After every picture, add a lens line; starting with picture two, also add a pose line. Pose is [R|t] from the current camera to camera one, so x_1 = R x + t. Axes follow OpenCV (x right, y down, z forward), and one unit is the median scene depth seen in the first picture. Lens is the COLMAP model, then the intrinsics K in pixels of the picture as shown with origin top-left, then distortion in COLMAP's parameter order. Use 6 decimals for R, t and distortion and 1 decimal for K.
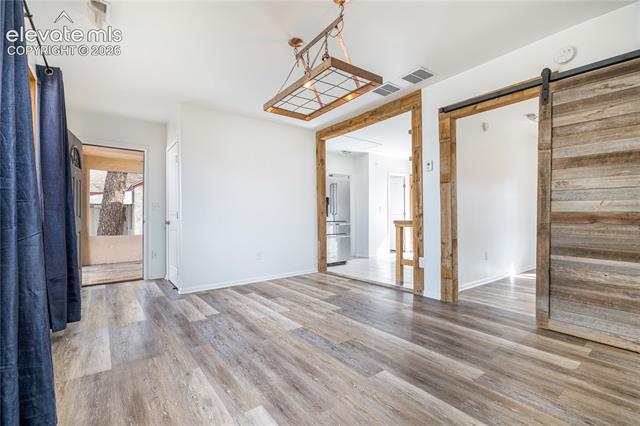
lens RADIAL K [[287.7, 0, 319.4], [0, 287.7, 214.0], [0, 0, 1]] dist [-0.001649, -0.000026]
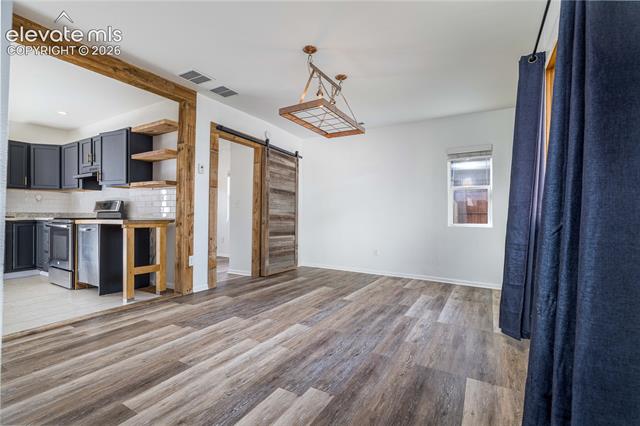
lens RADIAL K [[287.7, 0, 319.4], [0, 287.7, 214.0], [0, 0, 1]] dist [-0.001649, -0.000026]
pose [[-0.385378, 0.012955, 0.922668, -0.969374], [-0.017667, 0.999615, -0.021415, 0.021961], [-0.922590, -0.024554, -0.385000, 1.249406]]
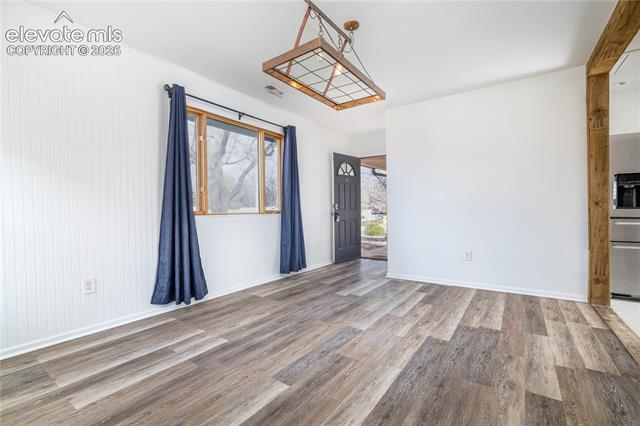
lens RADIAL K [[287.7, 0, 319.4], [0, 287.7, 214.0], [0, 0, 1]] dist [-0.001649, -0.000026]
pose [[0.304586, 0.017182, -0.952330, 0.729016], [0.015196, 0.999622, 0.022895, -0.005510], [0.952363, -0.021445, 0.304210, 0.553276]]
